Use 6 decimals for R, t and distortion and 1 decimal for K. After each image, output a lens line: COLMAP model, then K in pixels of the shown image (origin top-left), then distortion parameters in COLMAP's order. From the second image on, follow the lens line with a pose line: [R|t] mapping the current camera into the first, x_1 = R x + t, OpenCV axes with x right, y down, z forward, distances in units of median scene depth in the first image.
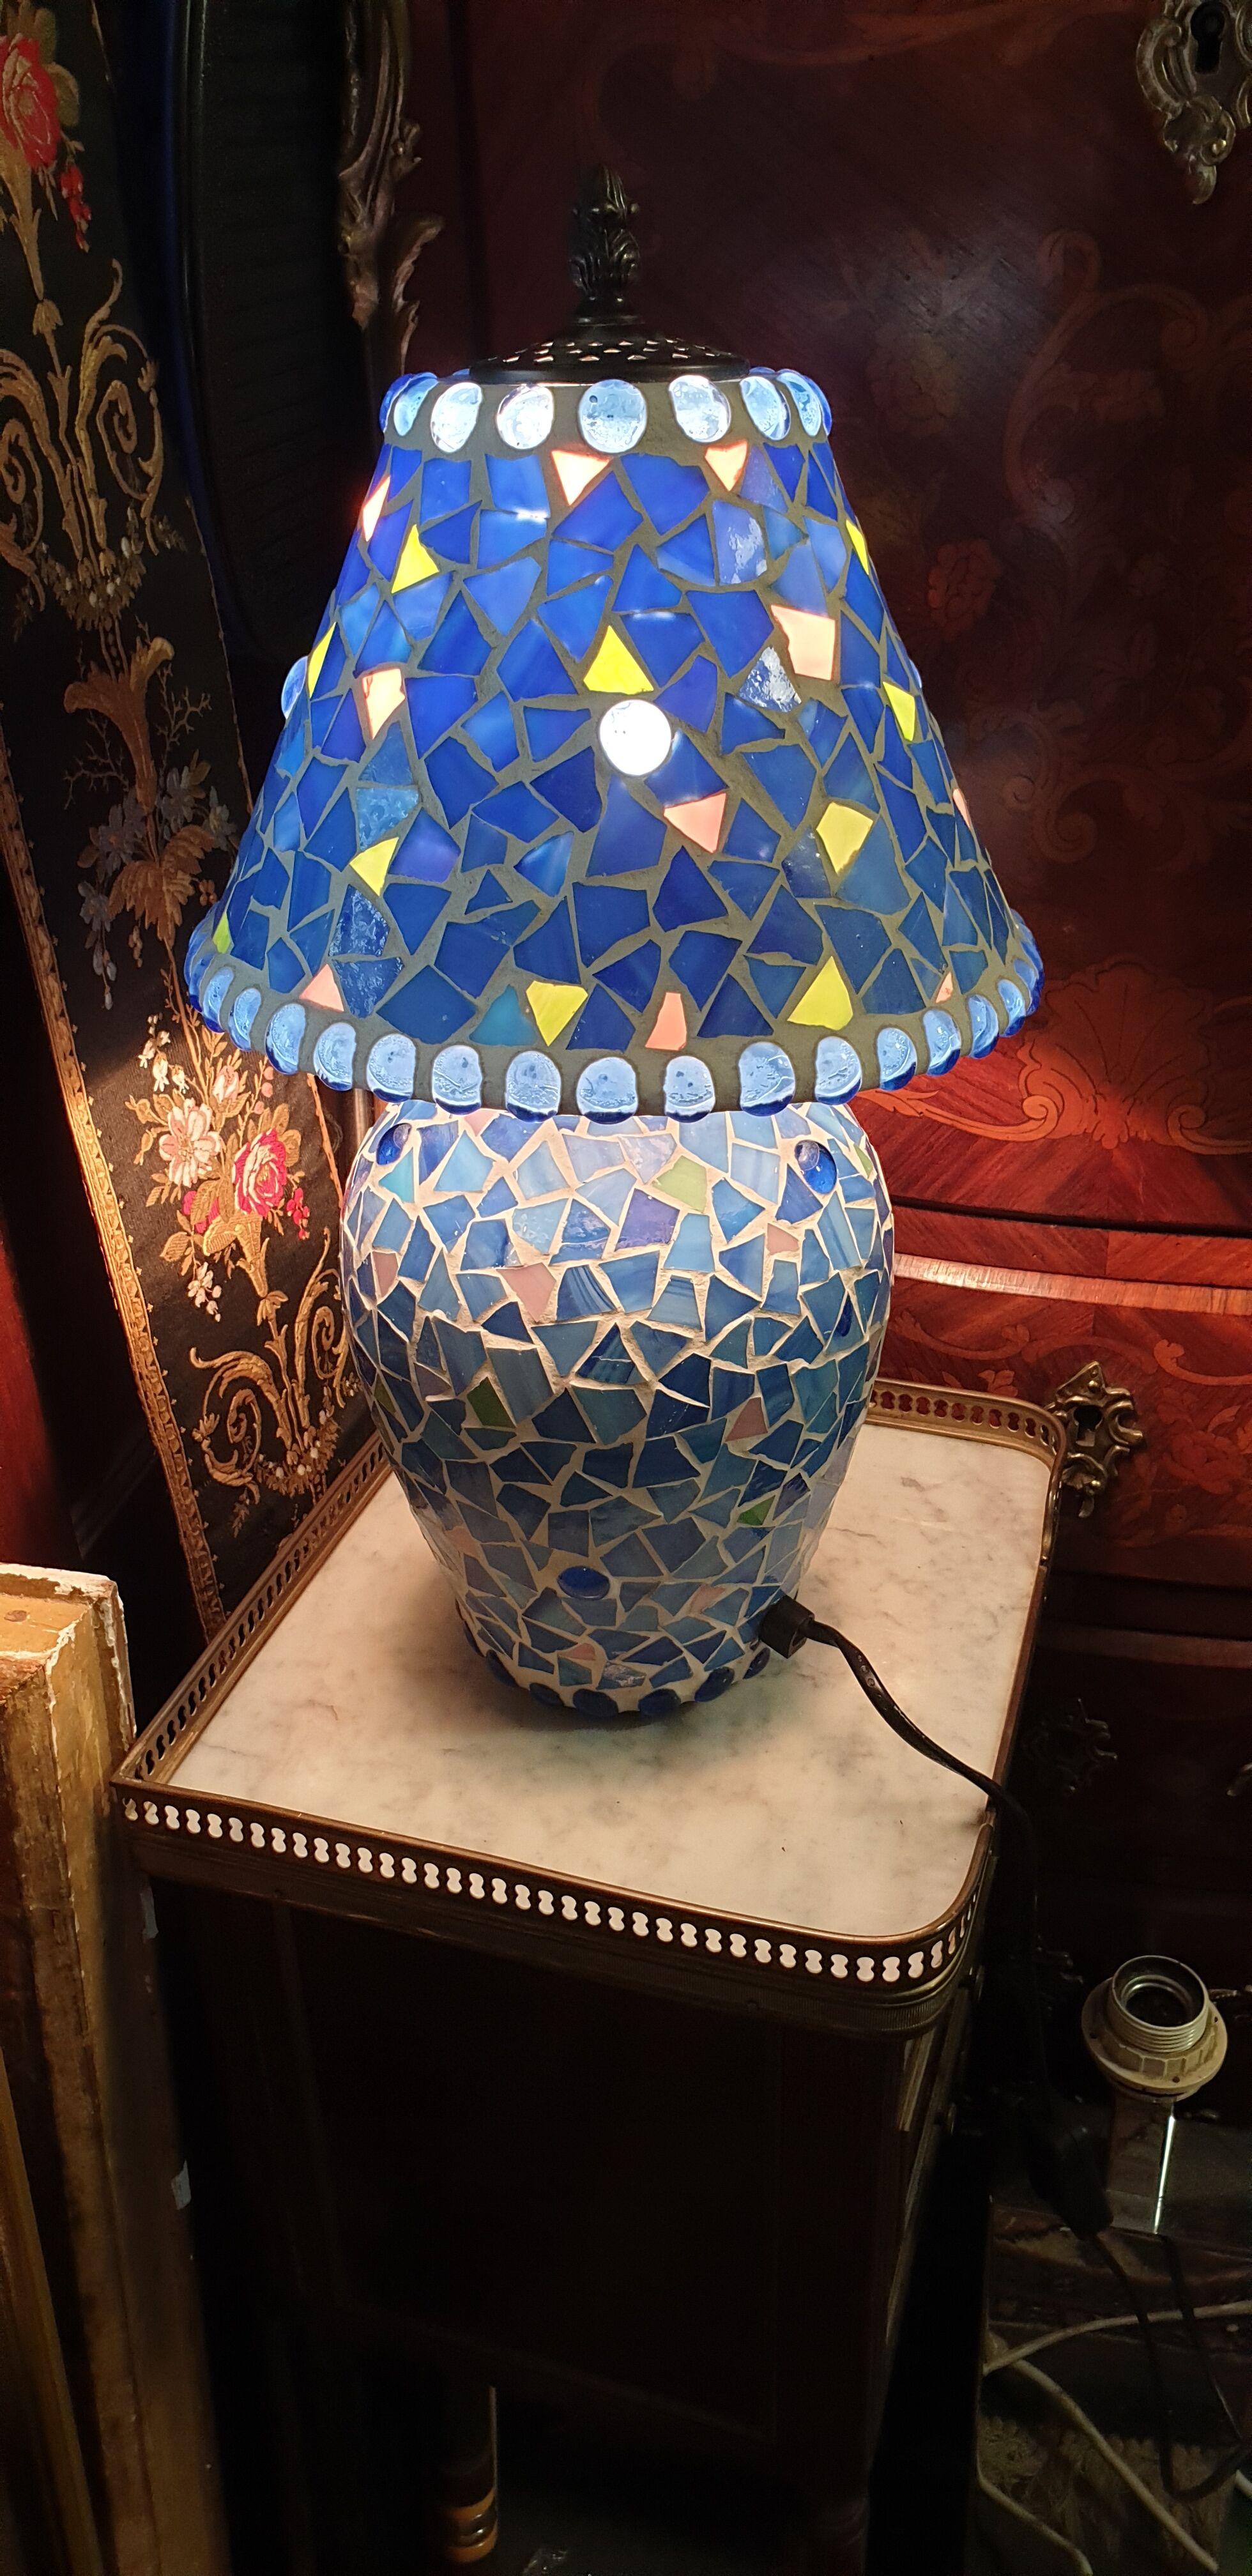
lens RADIAL K [[2014.0, 0, 630.9], [0, 2014.0, 1336.5], [0, 0, 1]] dist [0.132843, -0.240457]
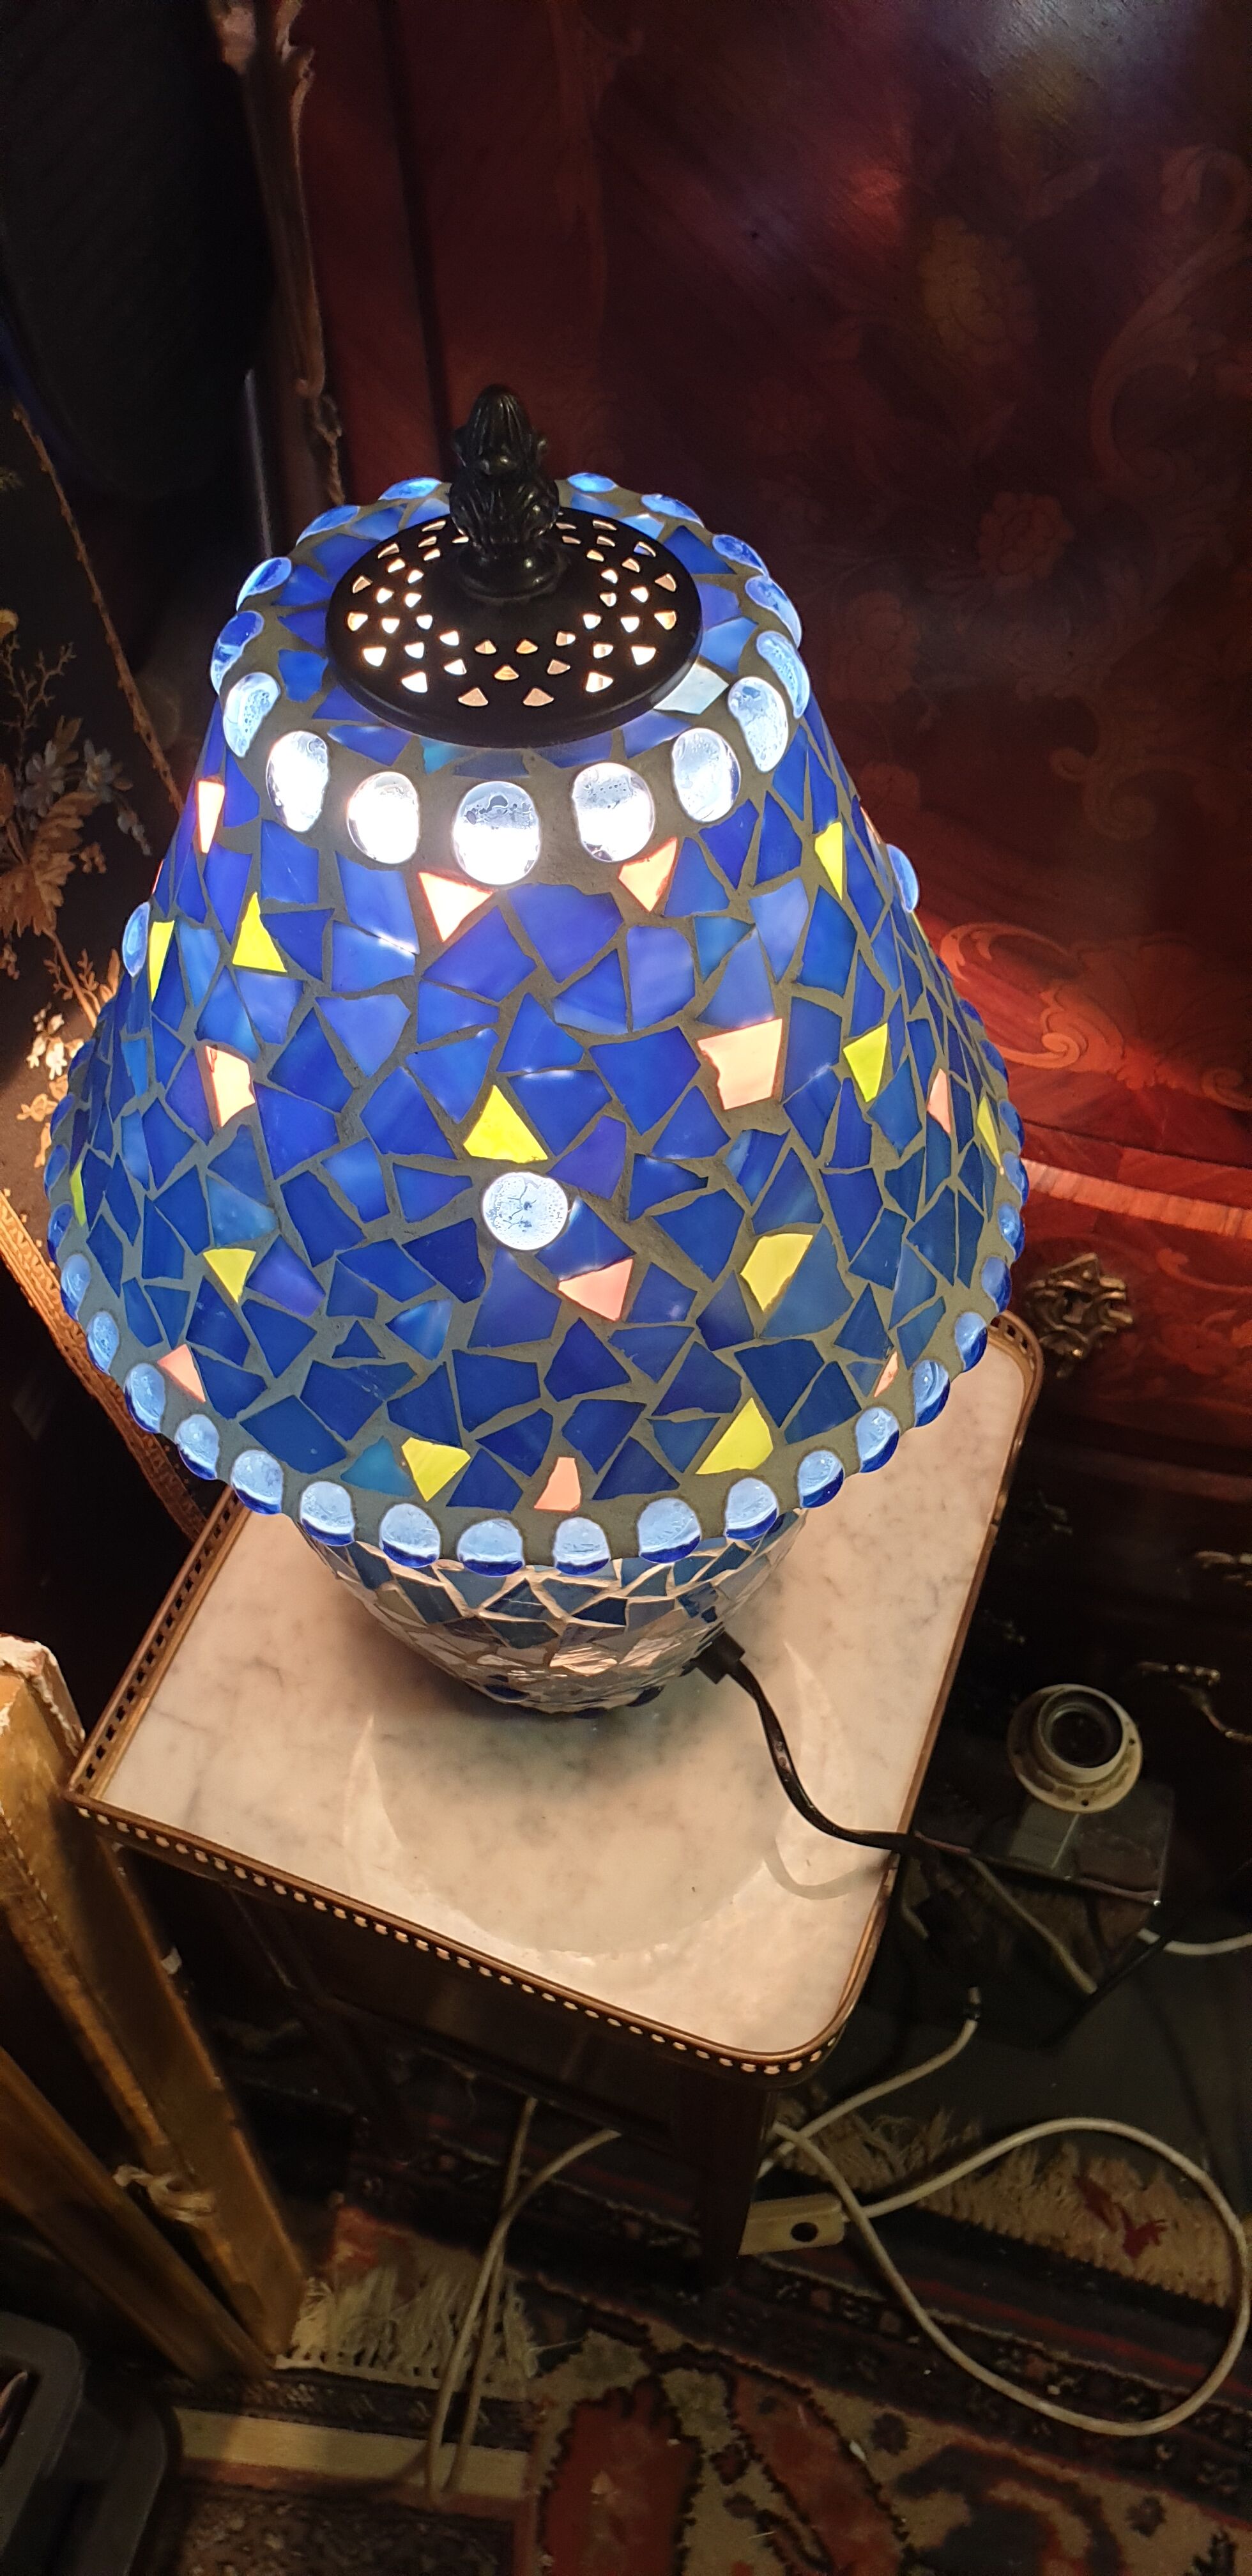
lens RADIAL K [[2014.0, 0, 630.9], [0, 2014.0, 1336.5], [0, 0, 1]] dist [0.132843, -0.240457]
pose [[0.998387, 0.050808, -0.025325, 0.064036], [-0.033229, 0.884715, 0.464947, -0.584445], [0.046029, -0.463356, 0.884976, 0.220858]]
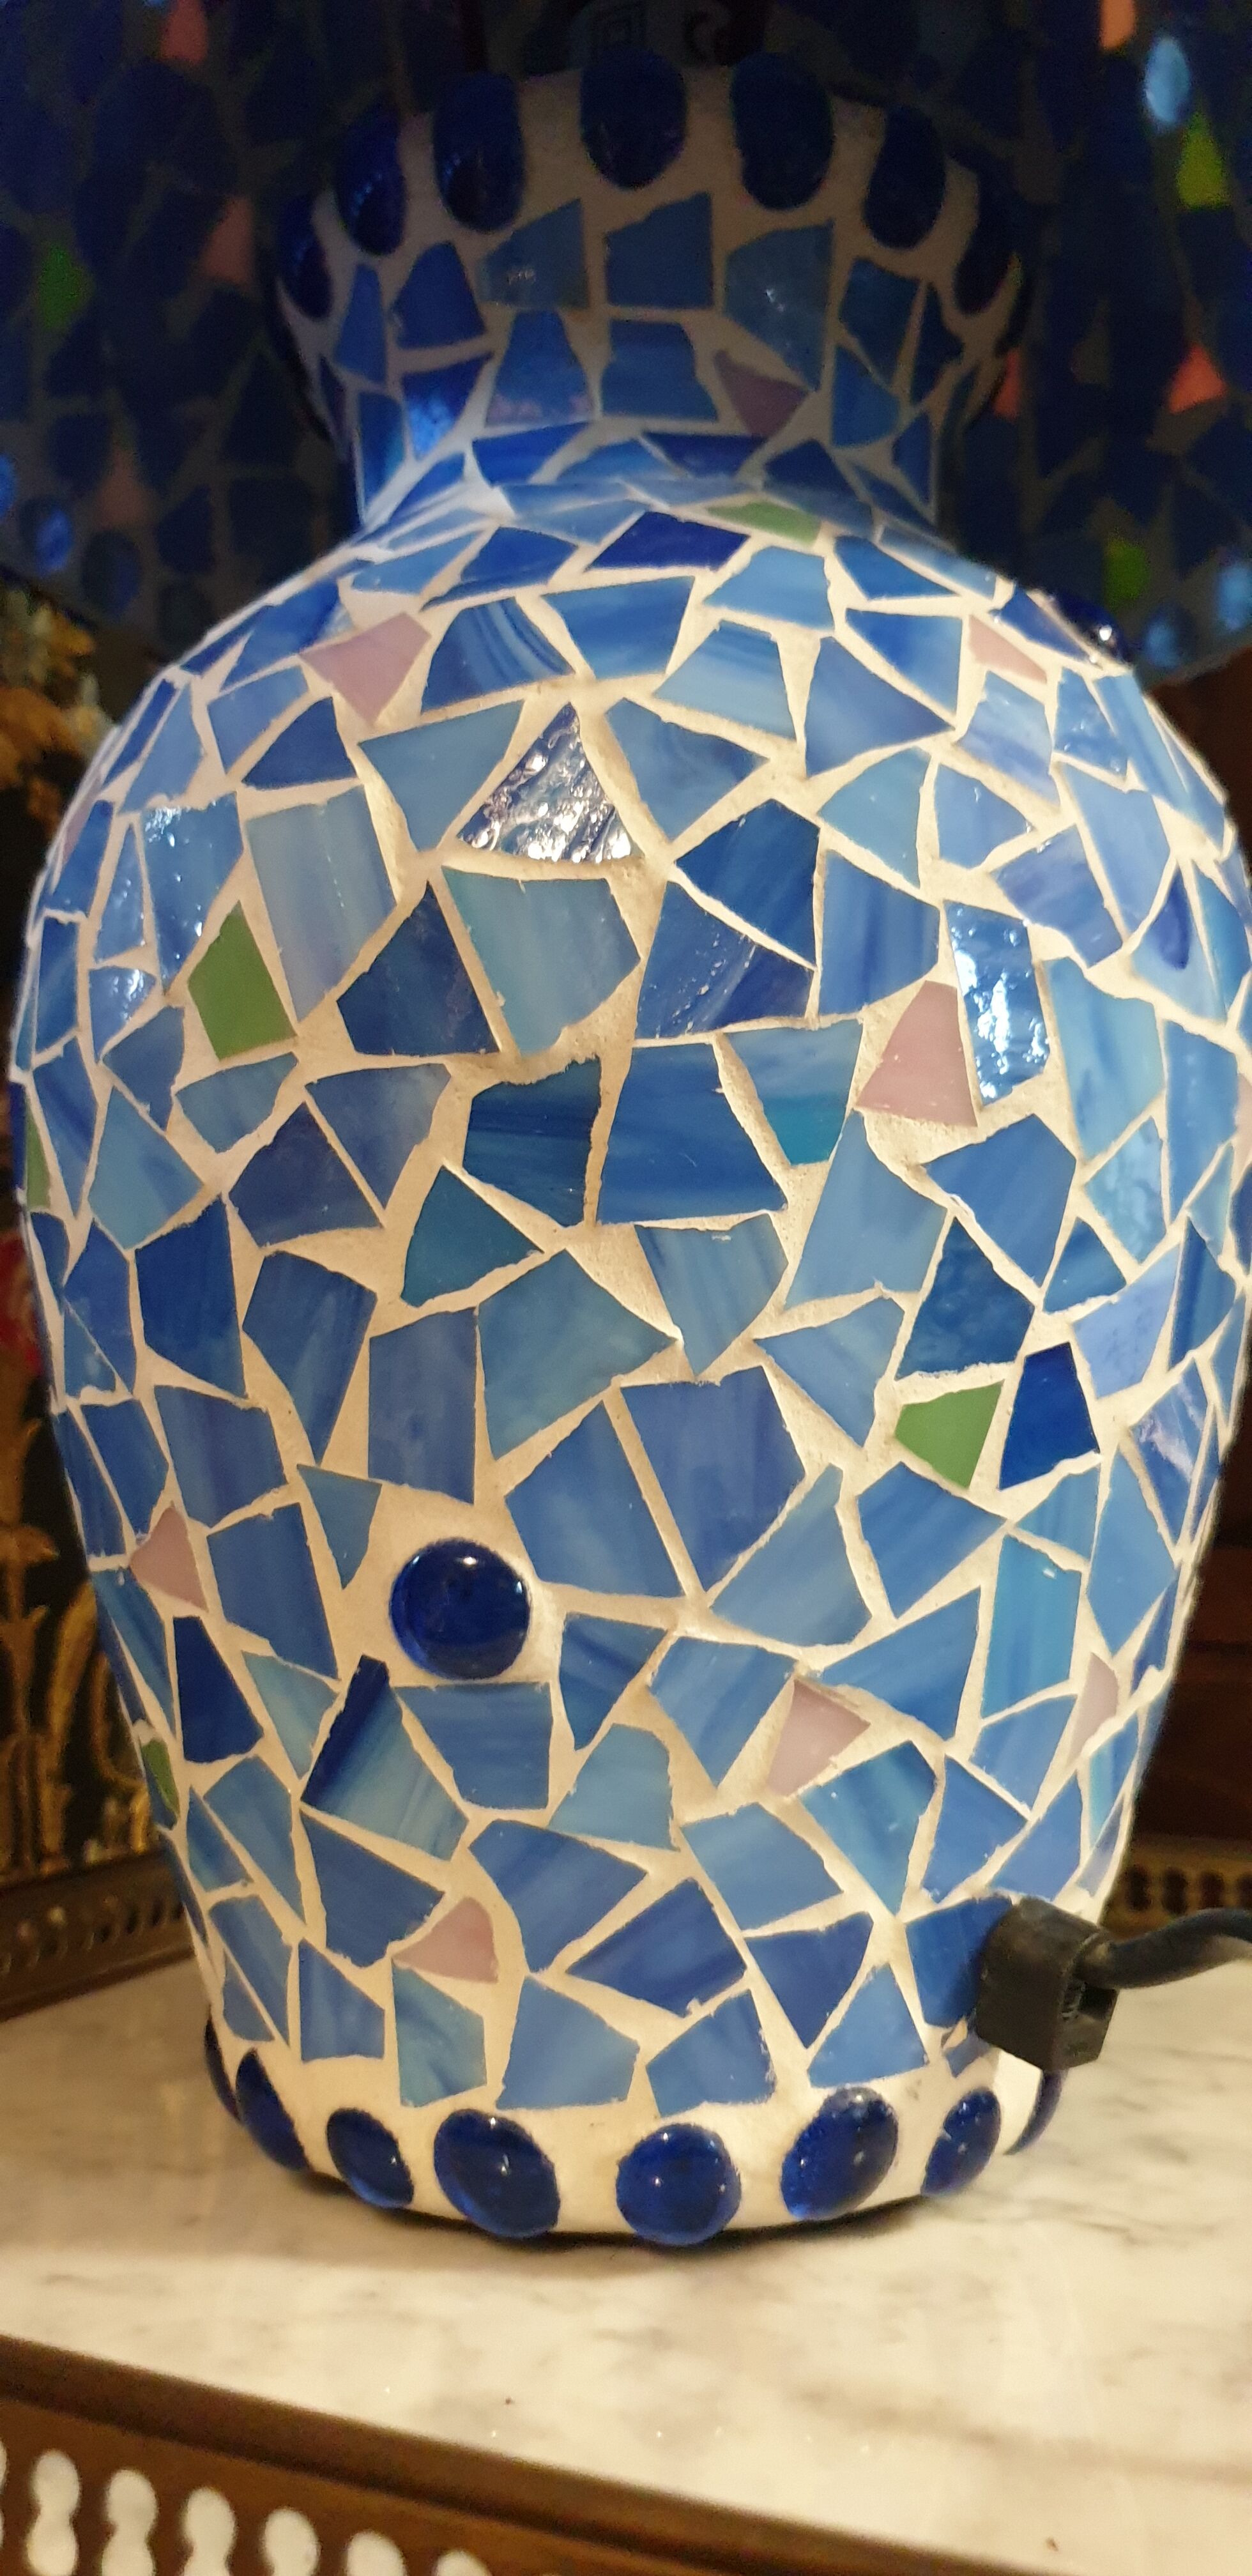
lens RADIAL K [[2014.0, 0, 630.9], [0, 2014.0, 1336.5], [0, 0, 1]] dist [0.132843, -0.240457]
pose [[0.993406, 0.019921, -0.112906, 0.053185], [-0.081561, 0.814901, -0.573833, 0.330438], [0.080576, 0.579258, 0.811152, 0.797260]]
